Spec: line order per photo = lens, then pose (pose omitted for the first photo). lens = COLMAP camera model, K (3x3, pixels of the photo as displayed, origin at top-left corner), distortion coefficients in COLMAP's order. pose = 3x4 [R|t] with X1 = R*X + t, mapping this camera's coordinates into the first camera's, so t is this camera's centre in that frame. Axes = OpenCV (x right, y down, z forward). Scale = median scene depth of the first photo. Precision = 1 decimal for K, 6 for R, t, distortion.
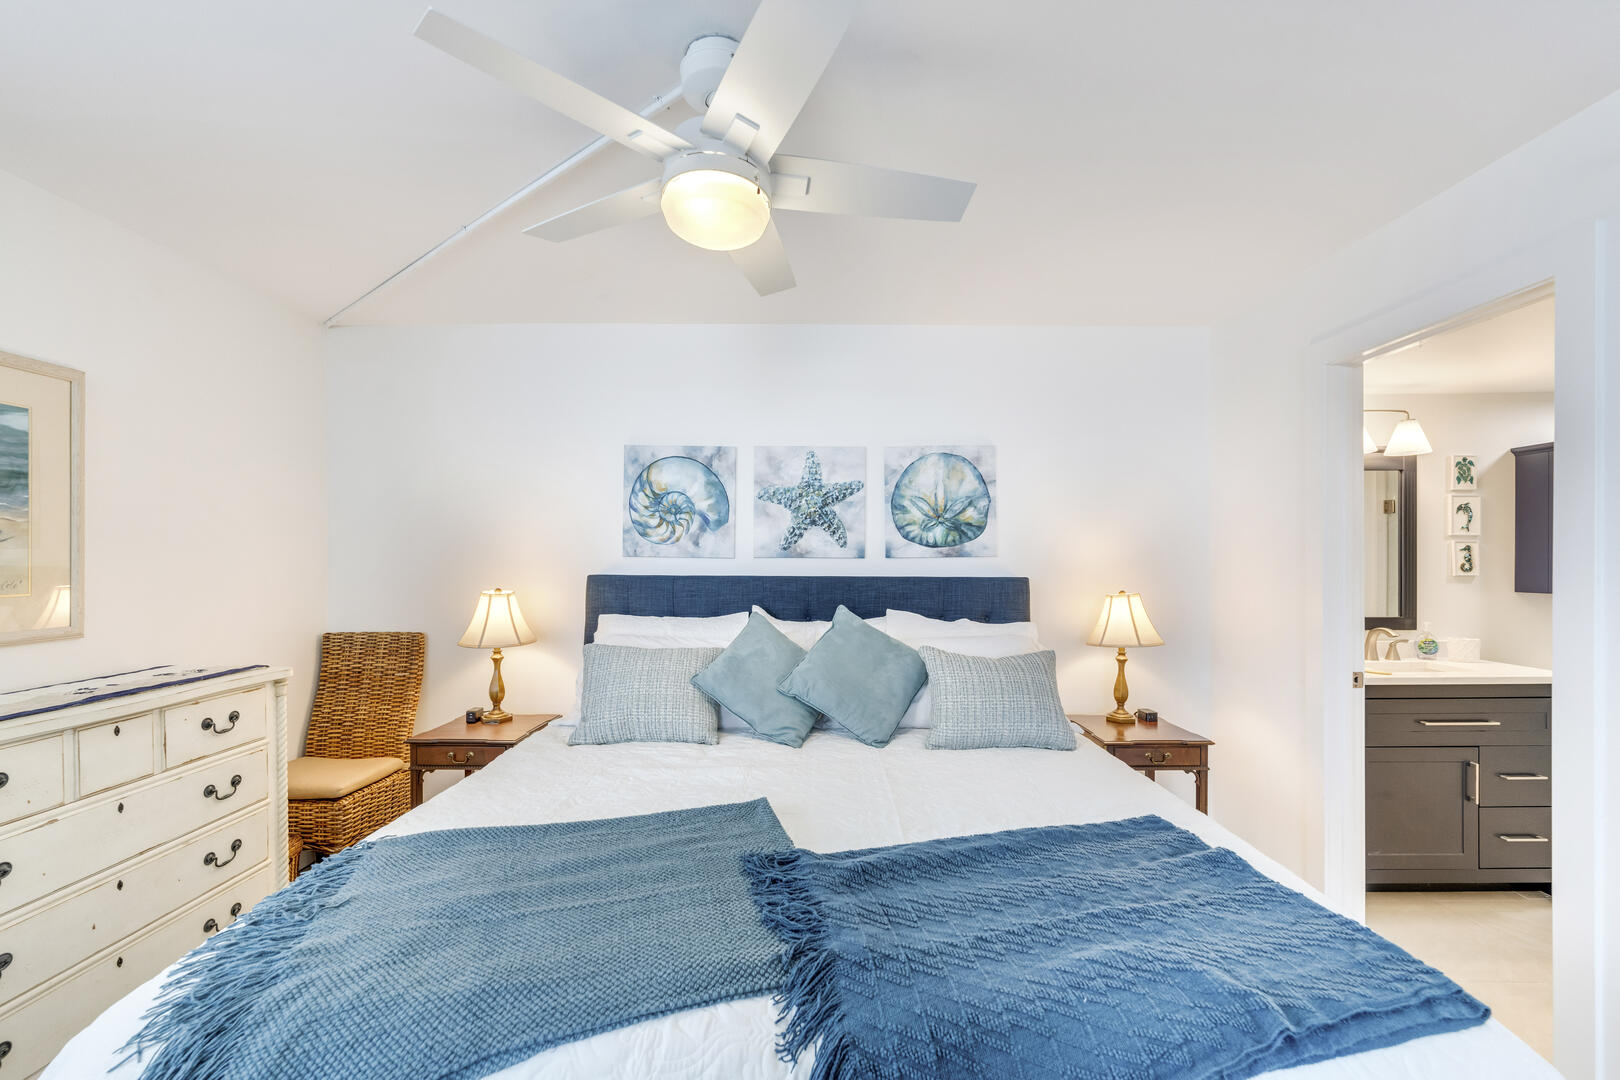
lens RADIAL K [[659.9, 0, 818.6], [0, 659.9, 559.3], [0, 0, 1]] dist [-0.000550, -0.000292]
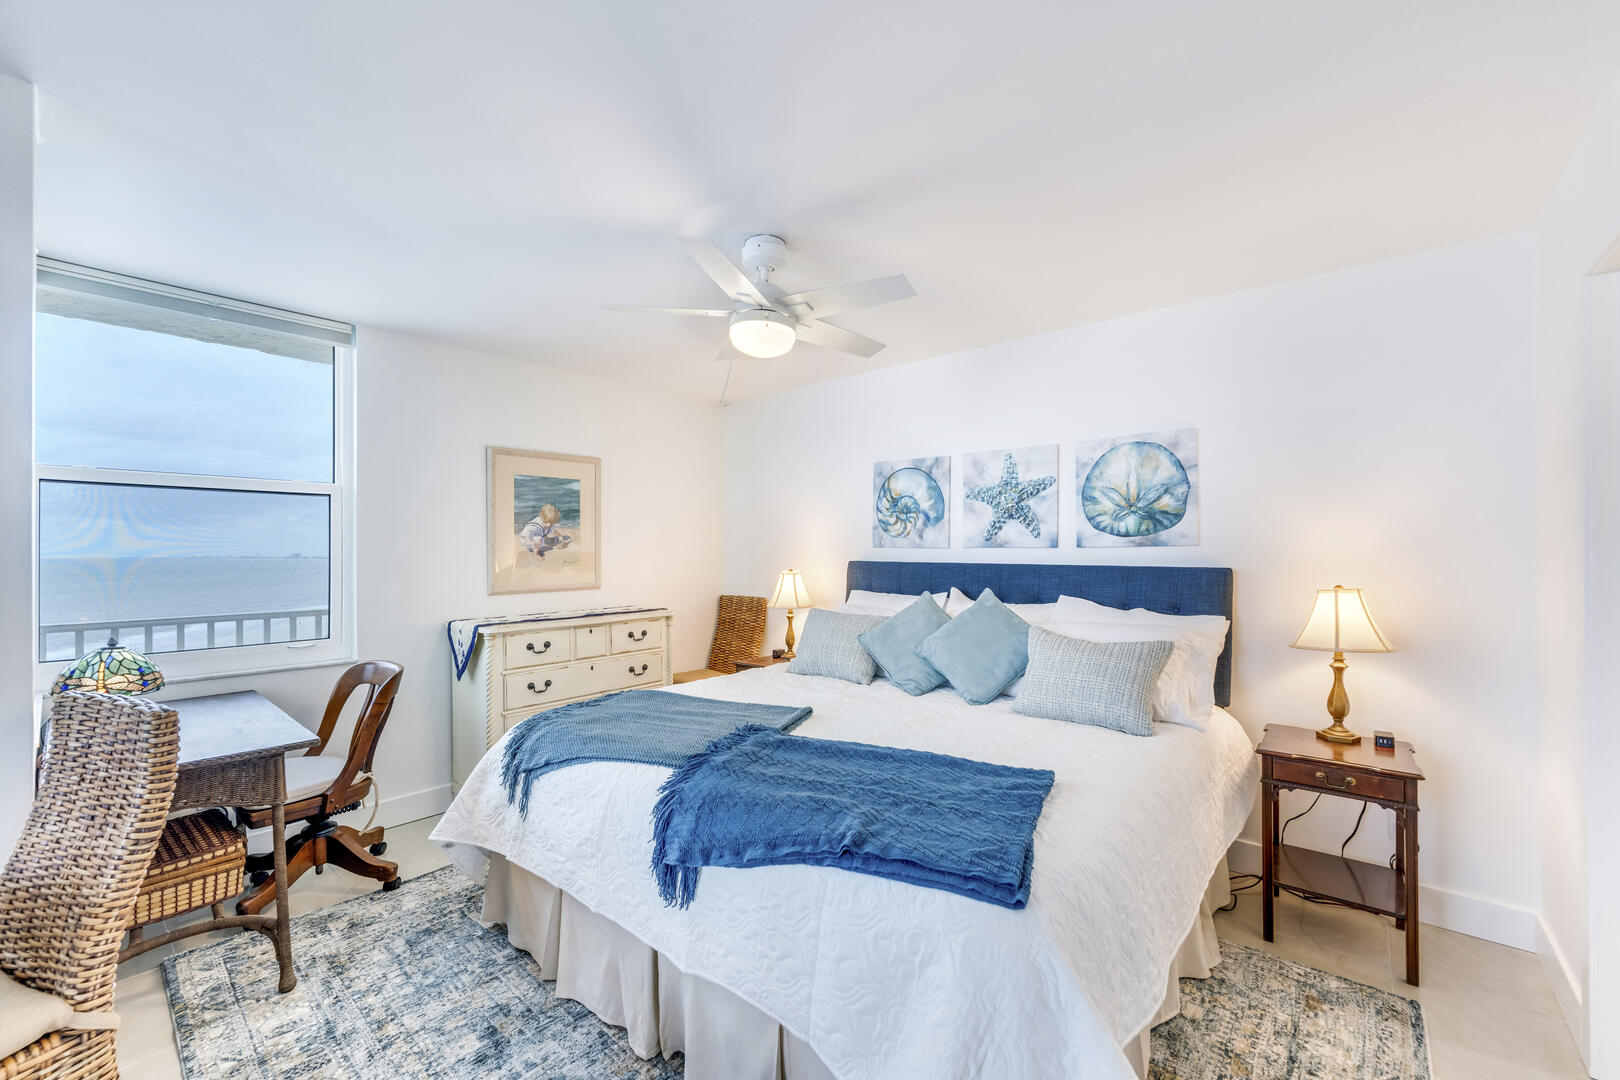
lens RADIAL K [[659.9, 0, 814.8], [0, 659.9, 547.2], [0, 0, 1]] dist [-0.000550, -0.000292]
pose [[0.755473, -0.004253, -0.655166, 0.479348], [0.003057, 0.999991, -0.002967, -0.000677], [0.655173, 0.000239, 0.755479, -0.071747]]
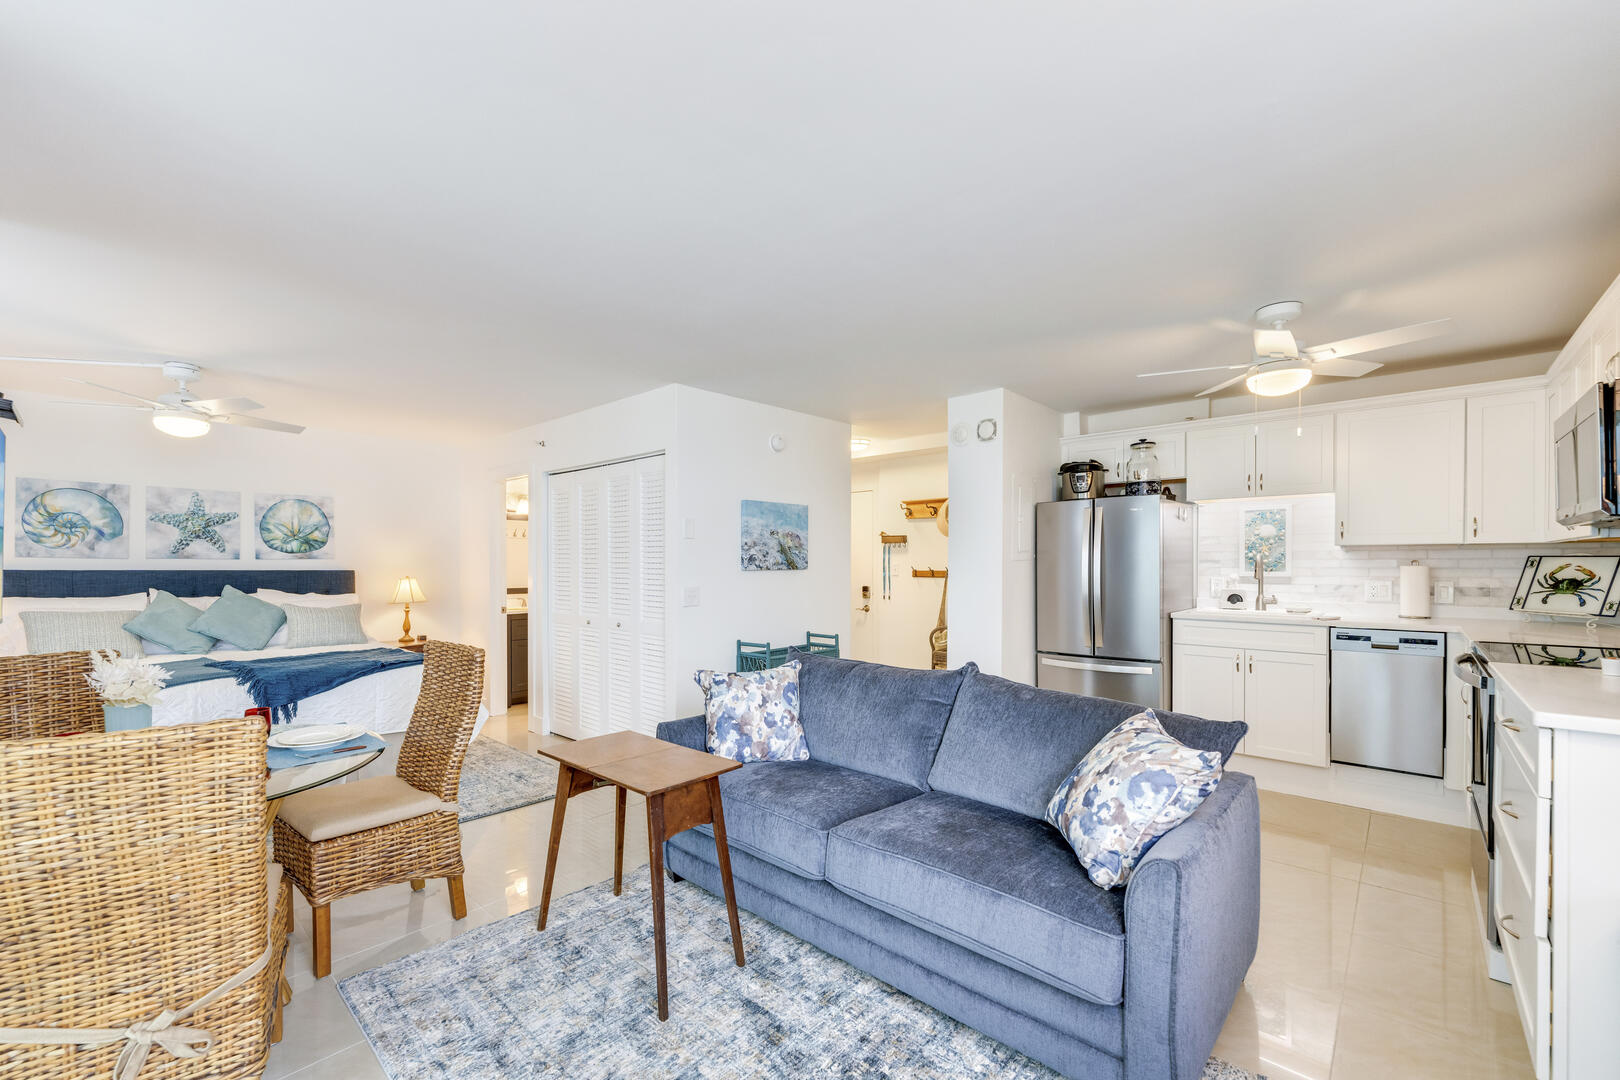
lens RADIAL K [[659.9, 0, 806.4], [0, 659.9, 571.3], [0, 0, 1]] dist [-0.000550, -0.000292]
pose [[0.680440, -0.005210, 0.732786, -0.178420], [-0.006091, 0.999900, 0.012765, -0.000920], [-0.732779, -0.013149, 0.680340, -1.198483]]
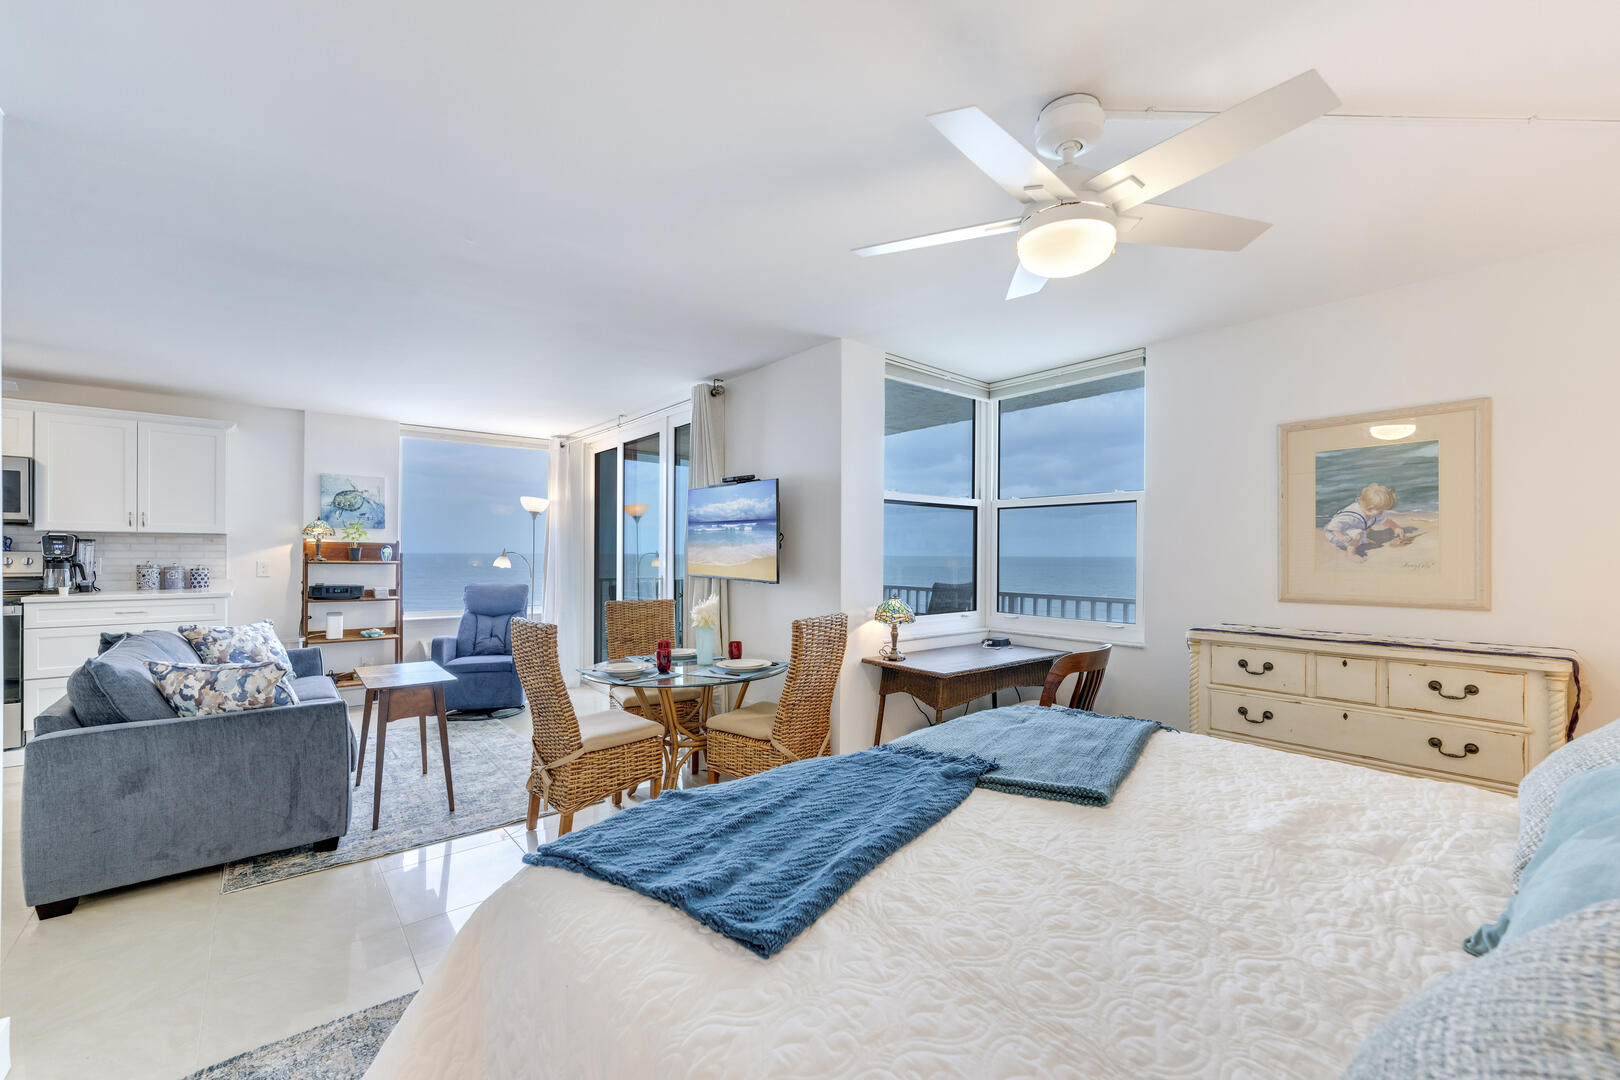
lens RADIAL K [[659.9, 0, 819.3], [0, 659.9, 553.8], [0, 0, 1]] dist [-0.000550, -0.000292]
pose [[-0.769470, 0.000927, -0.638682, 0.435669], [-0.001335, 0.999994, 0.003060, 0.006220], [0.638681, 0.003207, -0.769465, 0.764980]]
